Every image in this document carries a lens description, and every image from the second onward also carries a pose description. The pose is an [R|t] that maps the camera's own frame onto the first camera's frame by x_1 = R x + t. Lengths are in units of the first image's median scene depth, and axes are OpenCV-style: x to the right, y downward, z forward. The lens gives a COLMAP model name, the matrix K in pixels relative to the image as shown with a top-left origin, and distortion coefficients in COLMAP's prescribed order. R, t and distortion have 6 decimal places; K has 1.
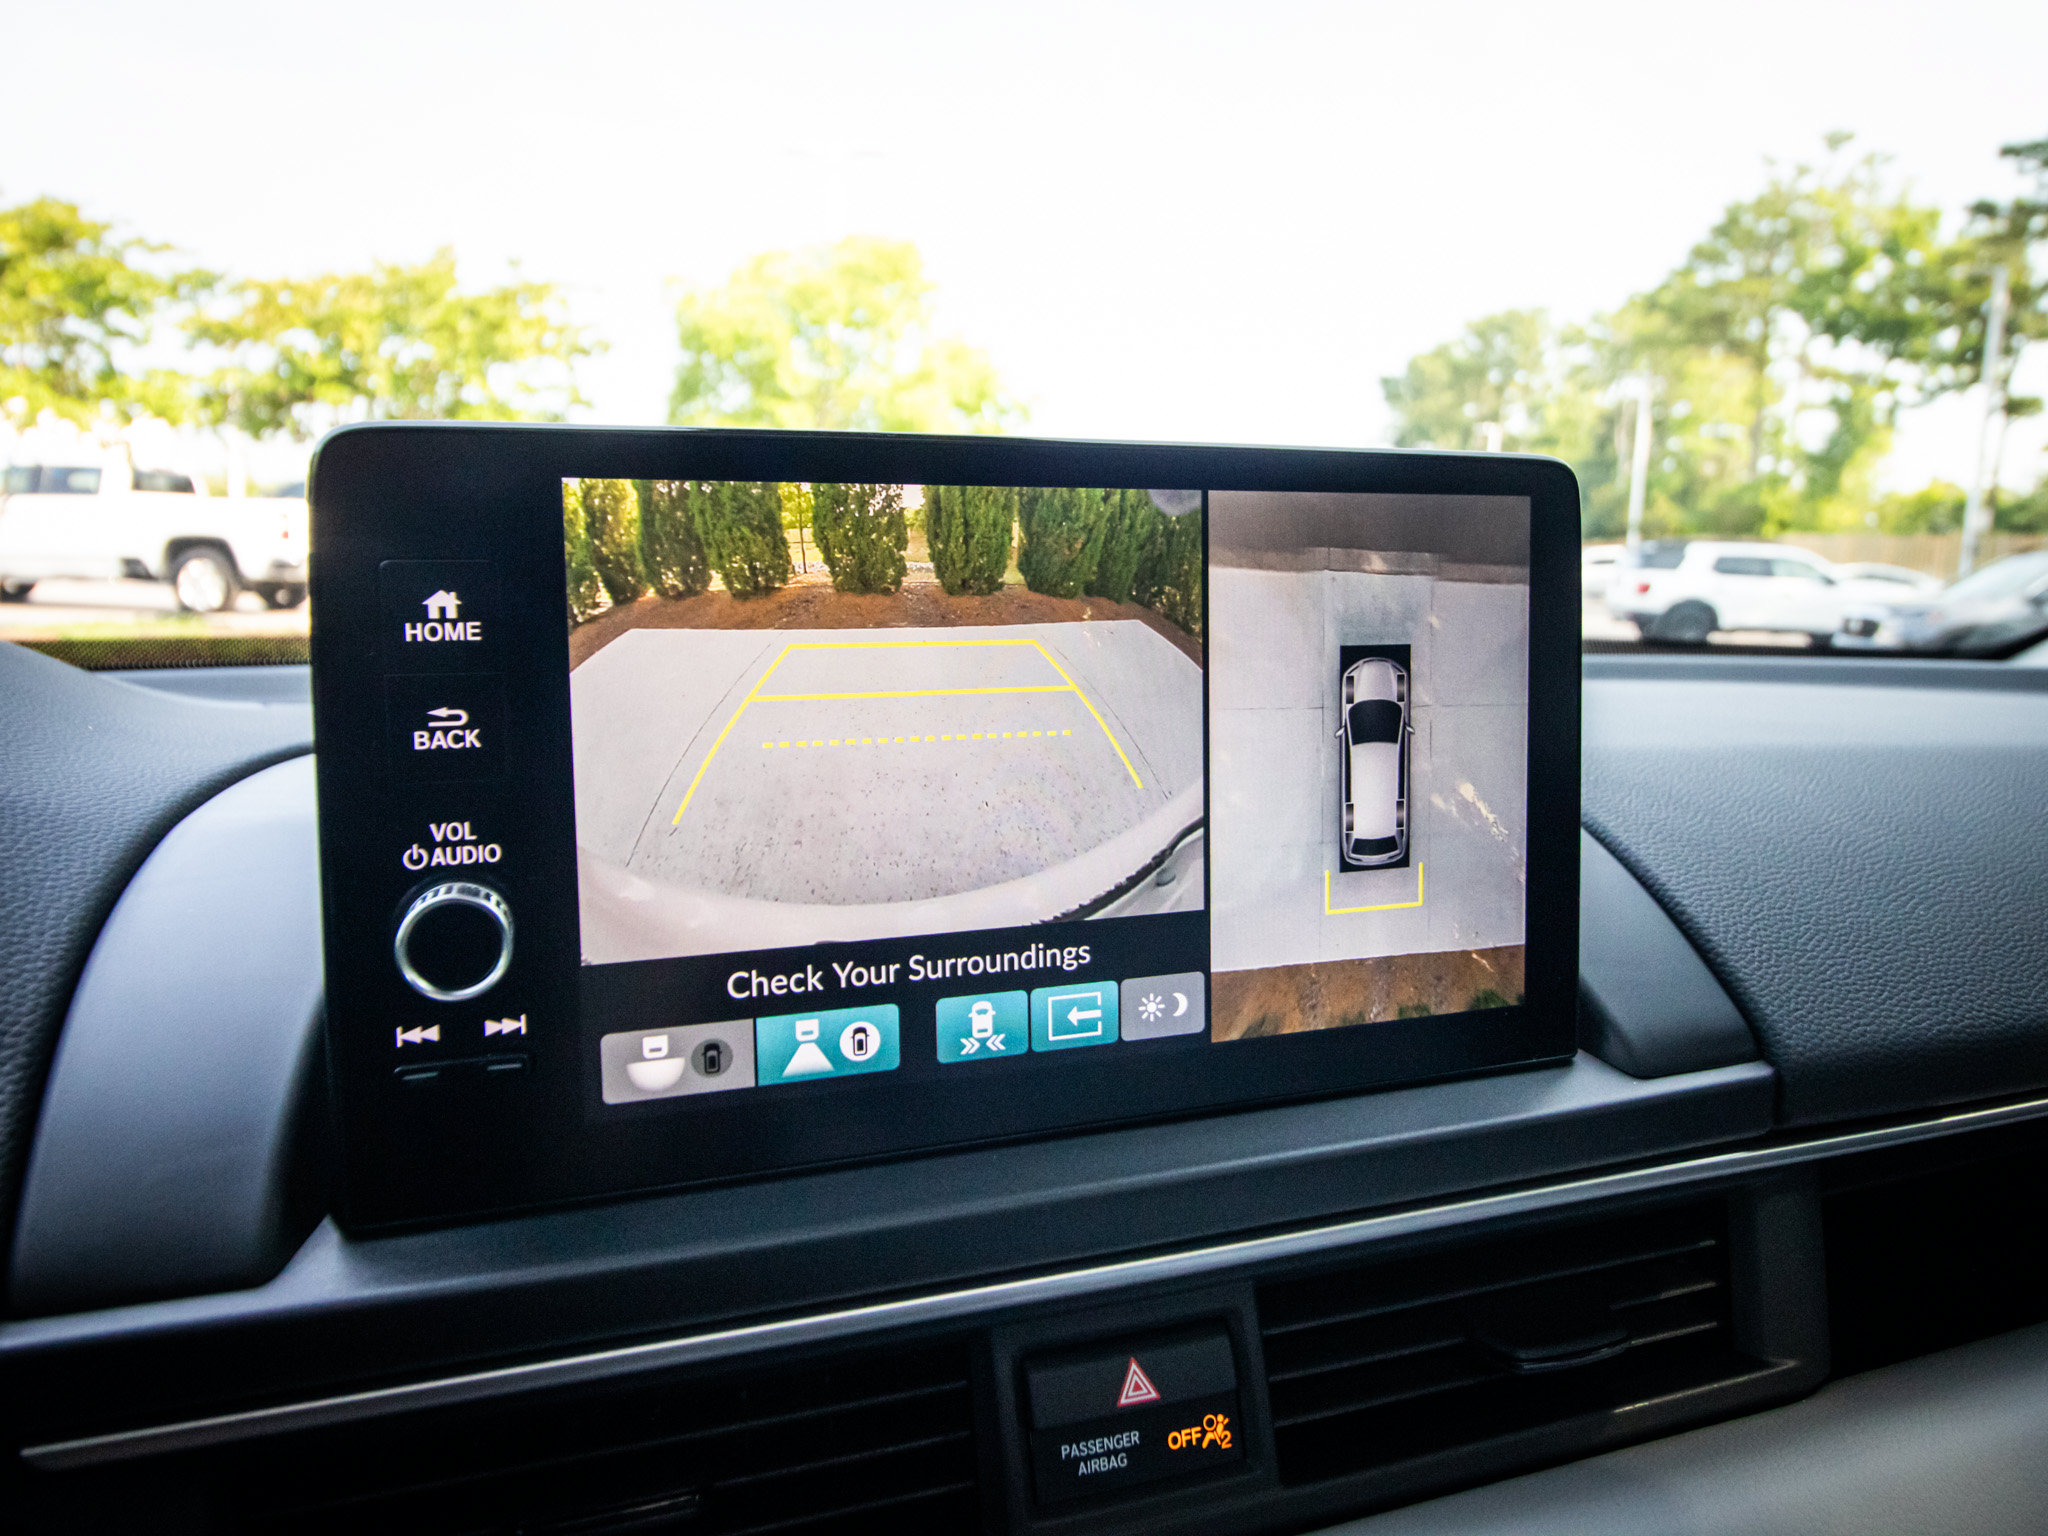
lens RADIAL K [[1434.1, 0, 1003.6], [0, 1434.1, 746.3], [0, 0, 1]] dist [0.000202, -0.007698]
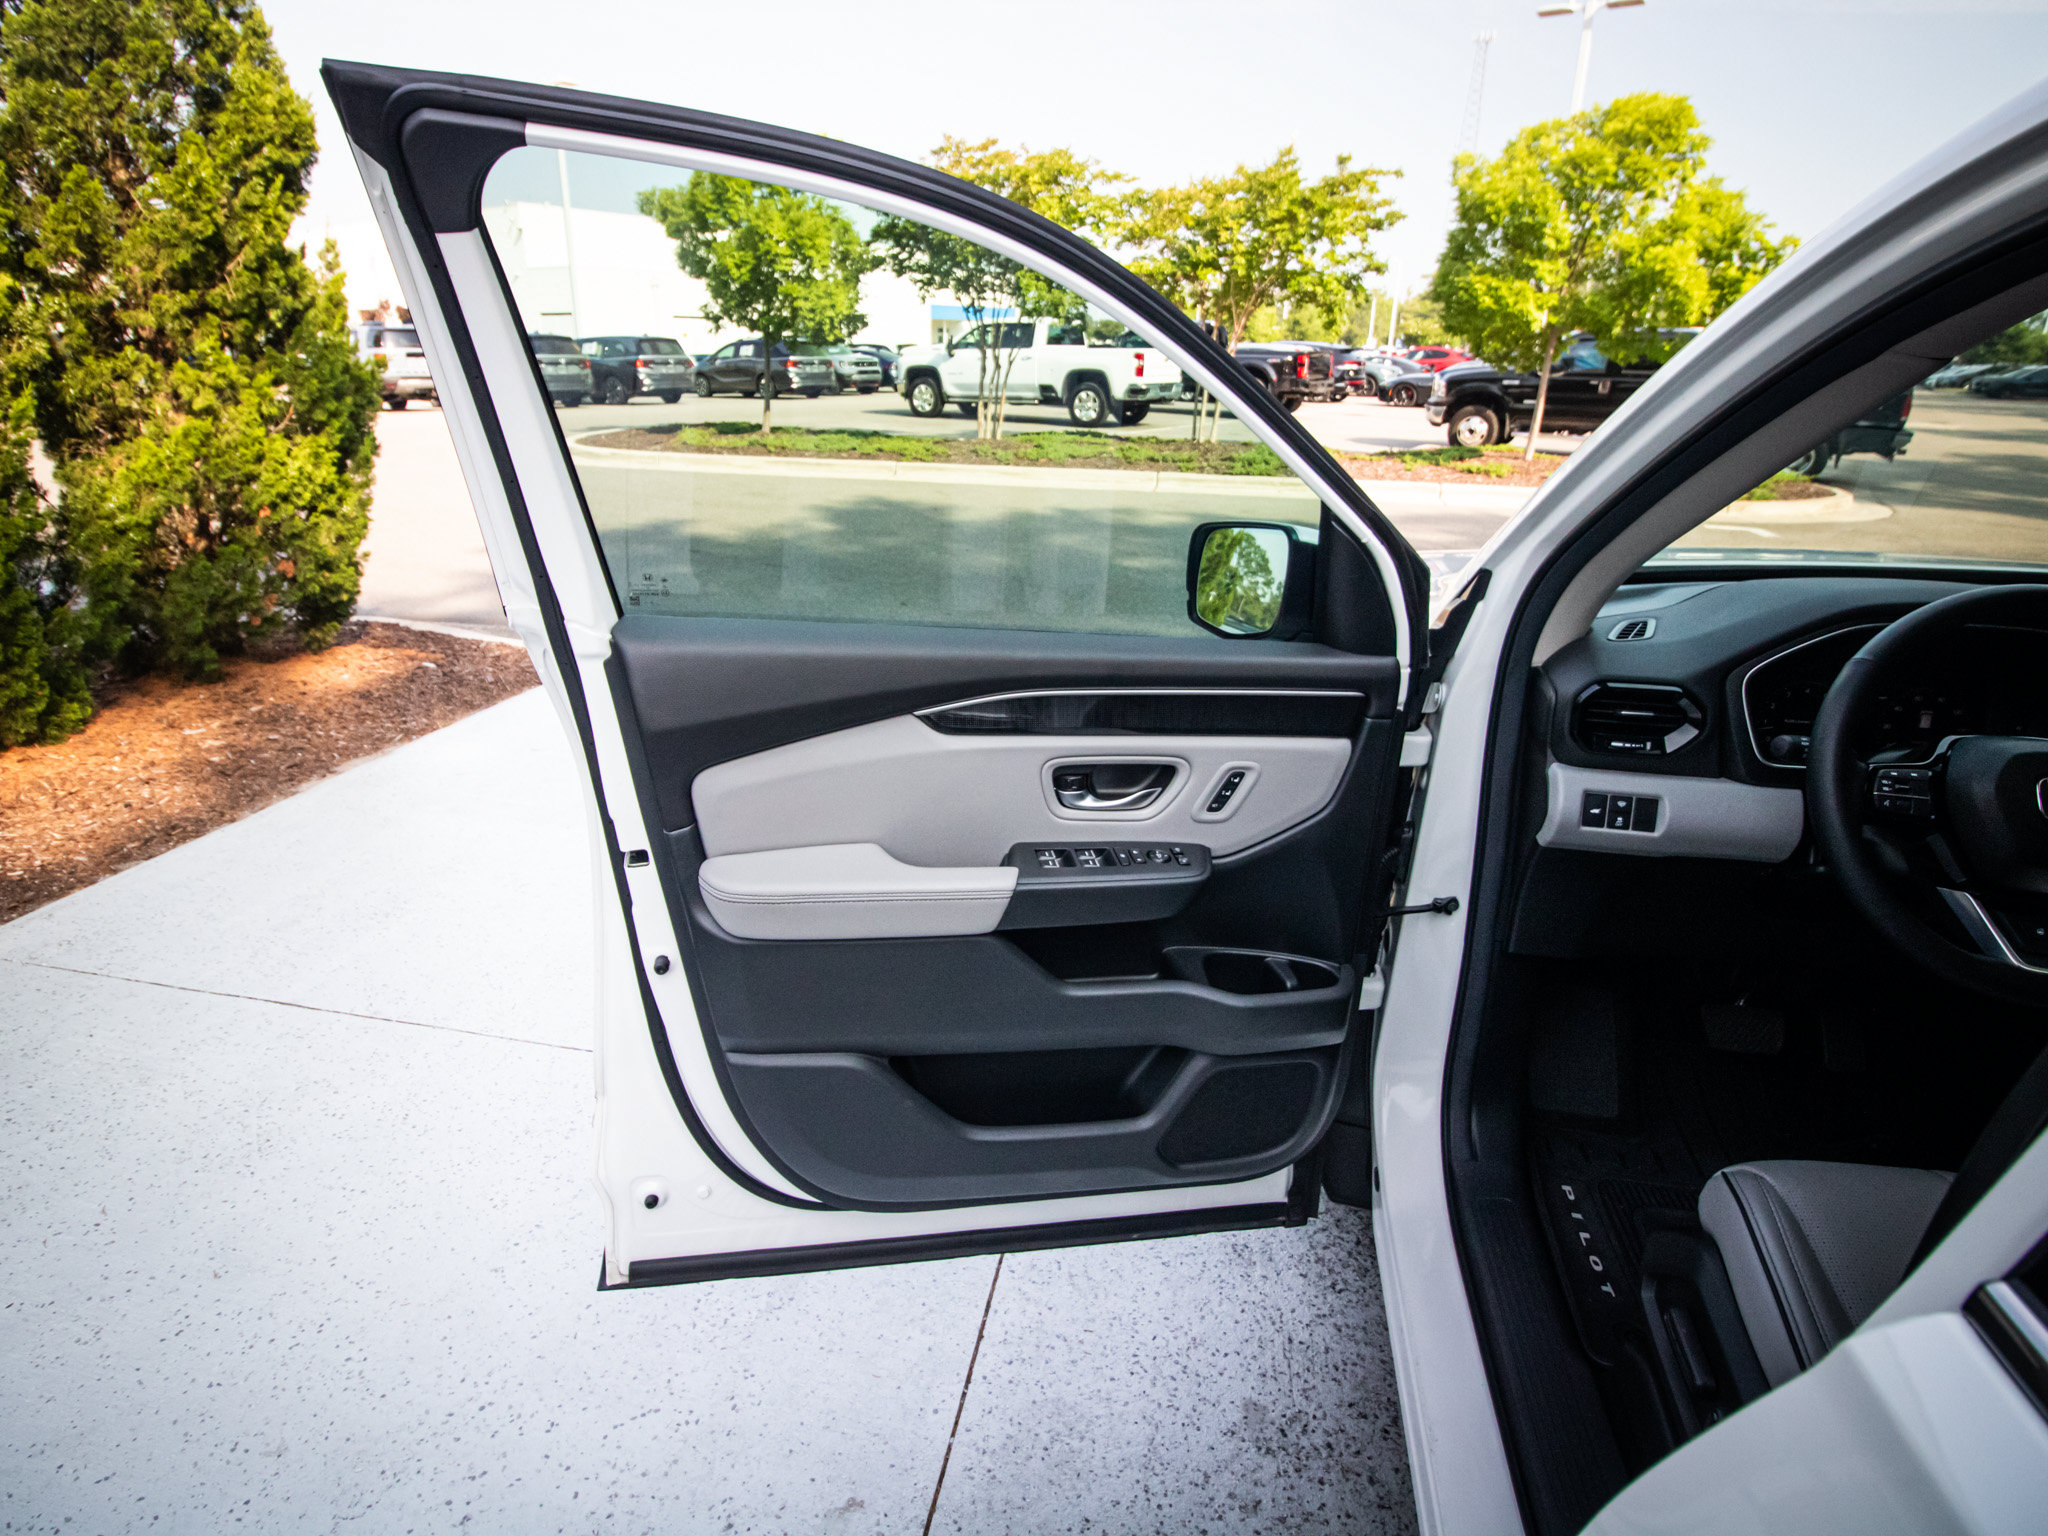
lens RADIAL K [[1054.3, 0, 1027.3], [0, 1054.3, 755.7], [0, 0, 1]] dist [-0.006576, -0.011725]
pose [[0.869193, 0.158299, -0.468449, -0.171738], [-0.053452, 0.971899, 0.229249, -0.018830], [0.491575, -0.174222, 0.853230, -0.292836]]
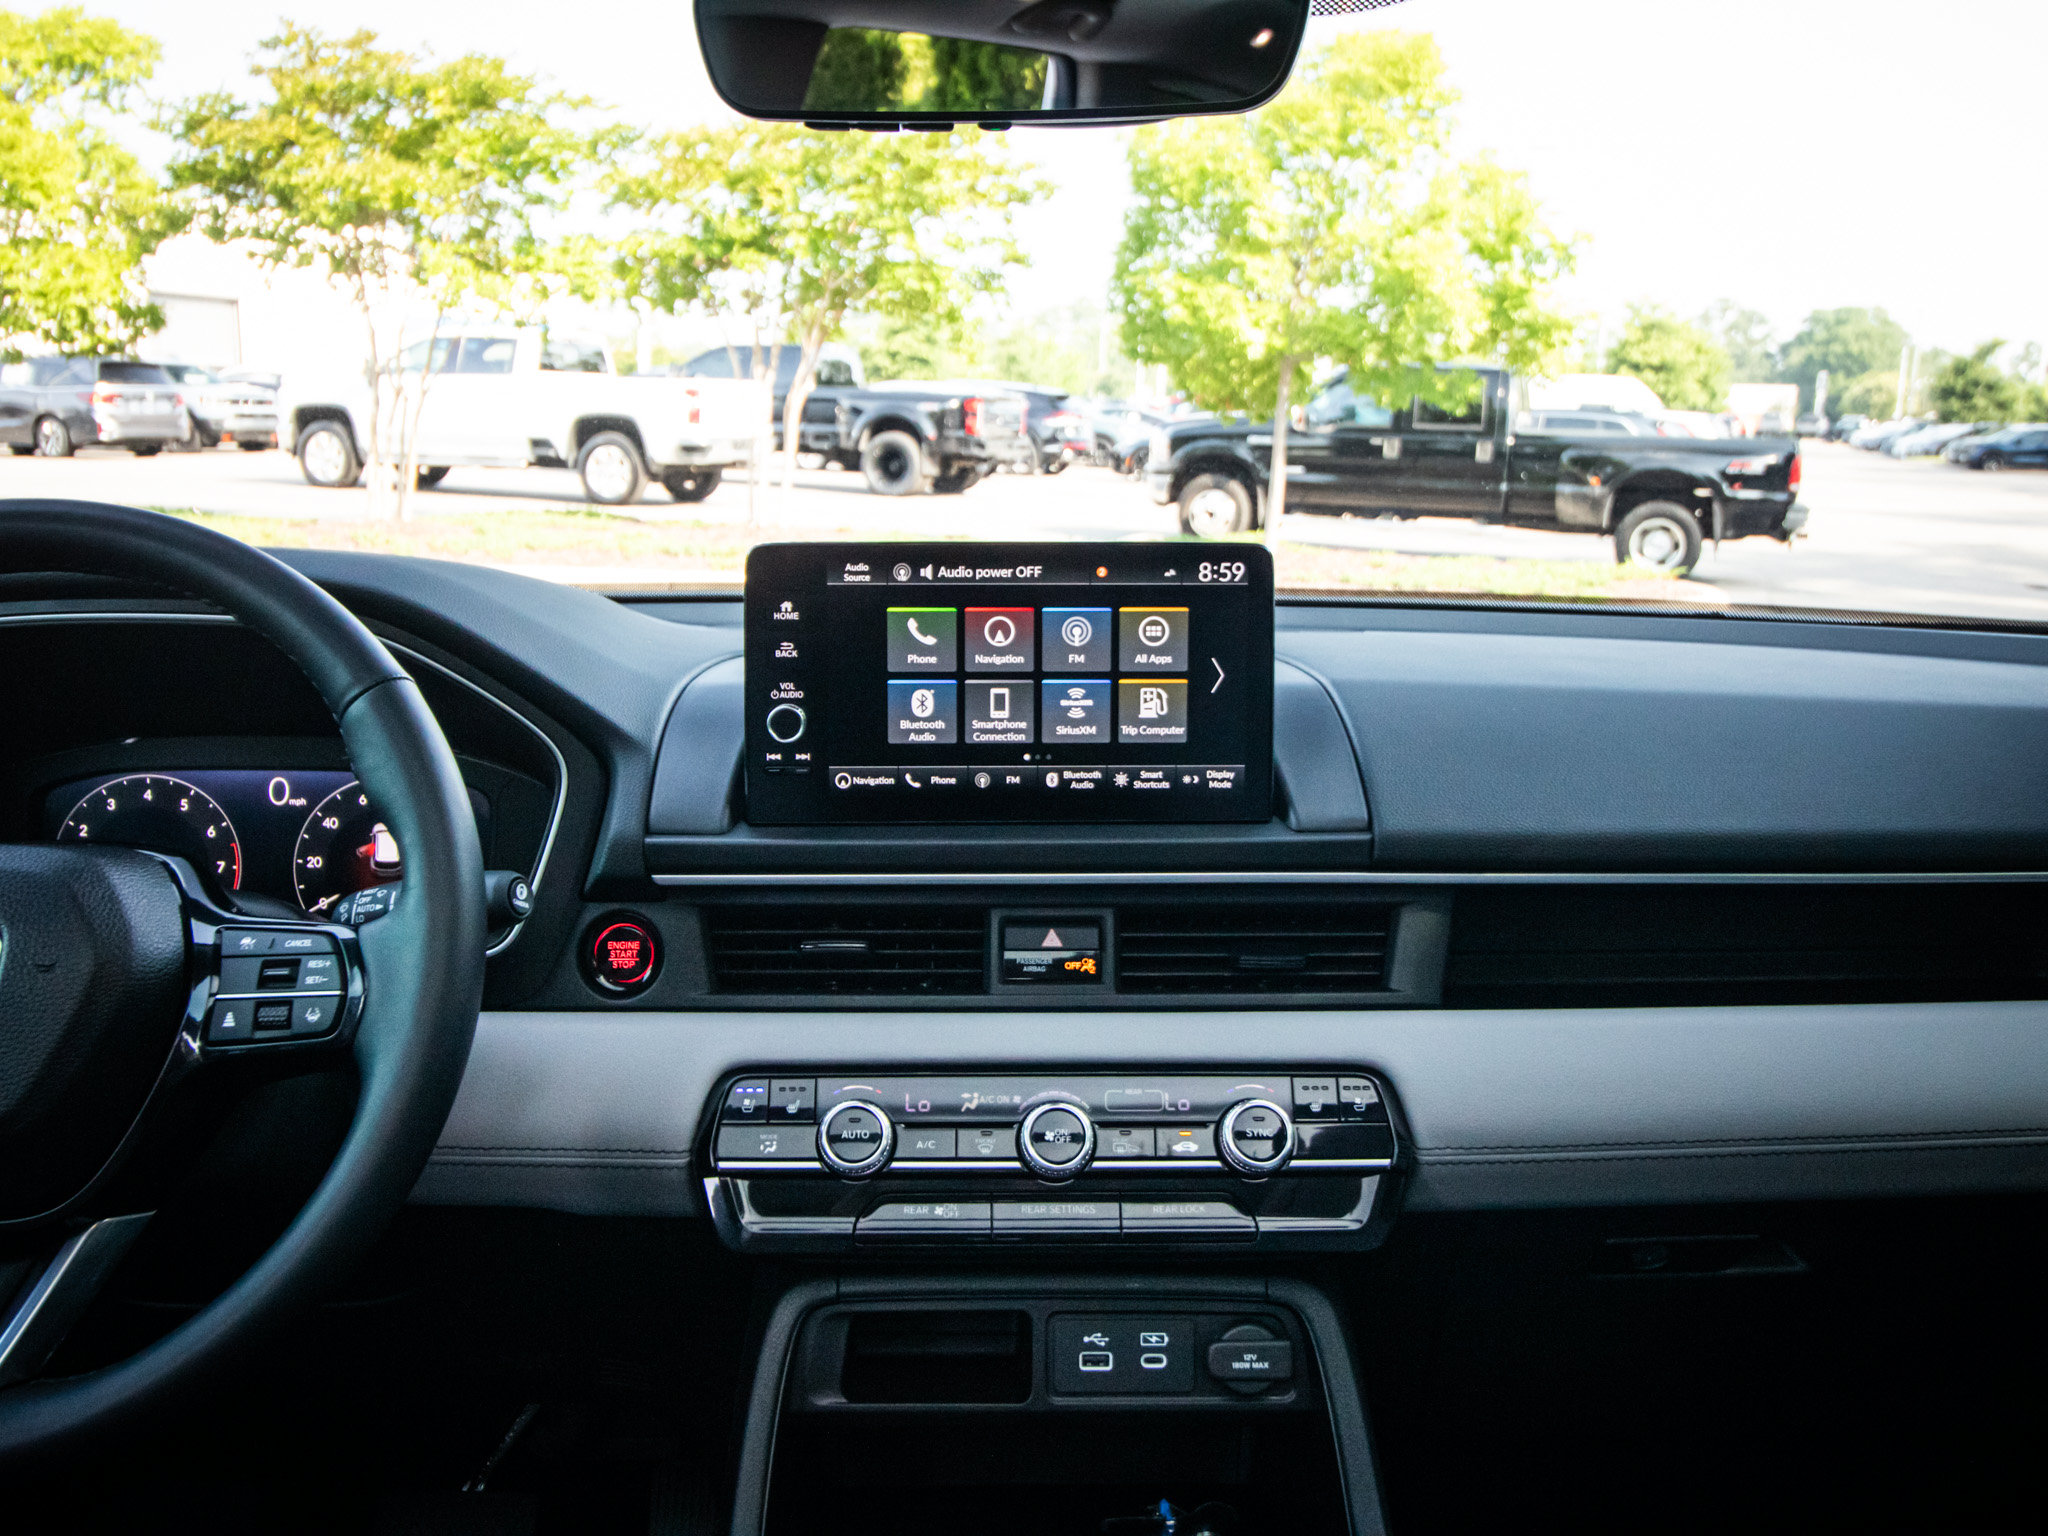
lens RADIAL K [[1782.7, 0, 1003.8], [0, 1782.7, 778.5], [0, 0, 1]] dist [0.008985, -0.017010]
pose [[0.957802, 0.057562, -0.281604, 0.059488], [-0.041158, 0.997112, 0.063831, -0.000085], [0.284465, -0.049548, 0.957405, -0.130813]]
